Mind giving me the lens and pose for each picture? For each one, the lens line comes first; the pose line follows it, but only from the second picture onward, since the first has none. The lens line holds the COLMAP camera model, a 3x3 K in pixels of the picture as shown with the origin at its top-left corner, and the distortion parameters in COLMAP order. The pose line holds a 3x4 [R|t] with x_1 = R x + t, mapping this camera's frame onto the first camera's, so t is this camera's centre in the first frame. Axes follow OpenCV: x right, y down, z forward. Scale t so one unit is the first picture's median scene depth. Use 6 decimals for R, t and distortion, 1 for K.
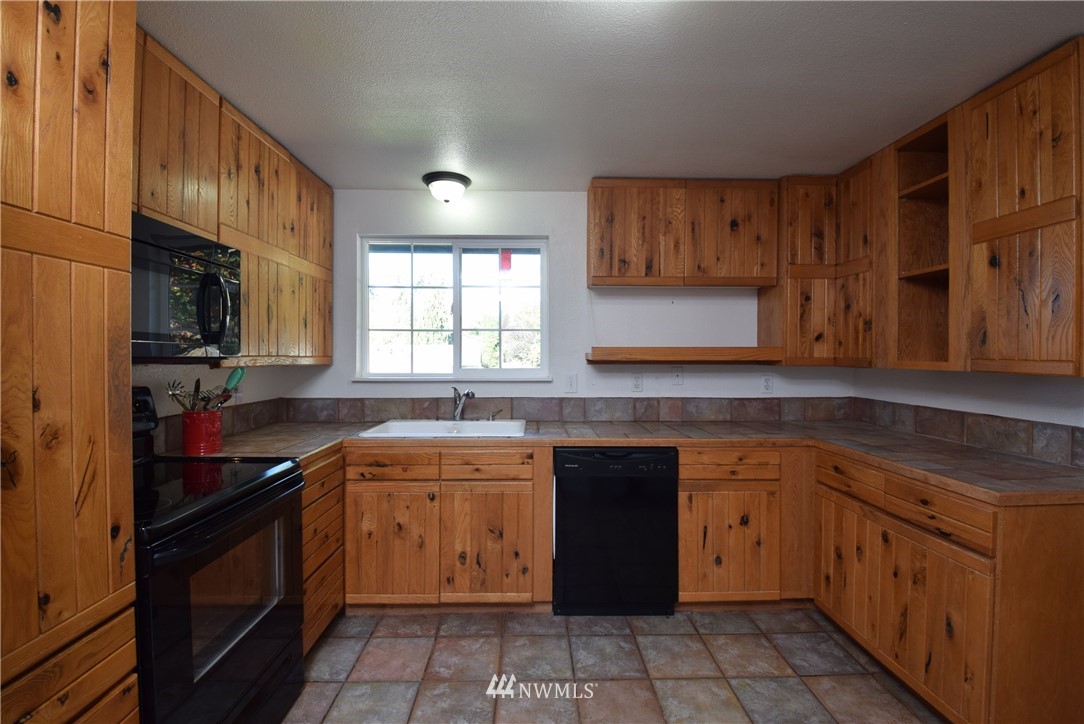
lens RADIAL K [[477.6, 0, 541.3], [0, 477.6, 356.5], [0, 0, 1]] dist [0.005406, -0.003542]
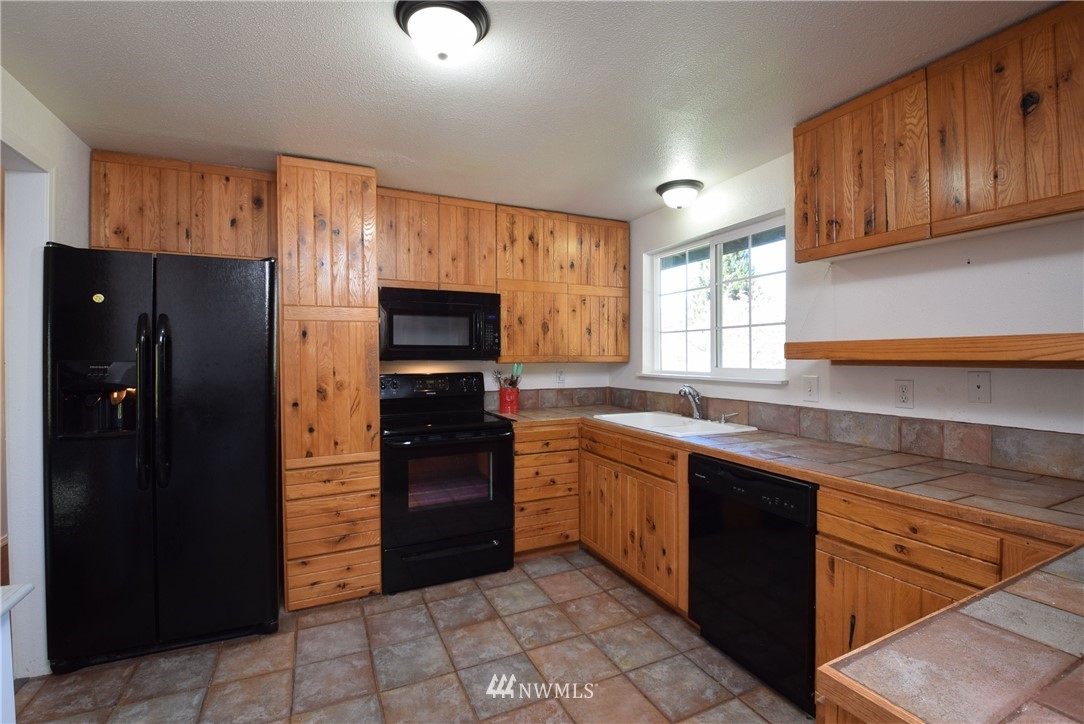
lens RADIAL K [[477.6, 0, 544.1], [0, 477.6, 357.6], [0, 0, 1]] dist [0.005406, -0.003542]
pose [[0.416483, -0.001292, -0.909142, 0.756777], [0.003503, 0.999994, 0.000183, 0.003344], [0.909137, -0.003261, 0.416485, 0.348404]]
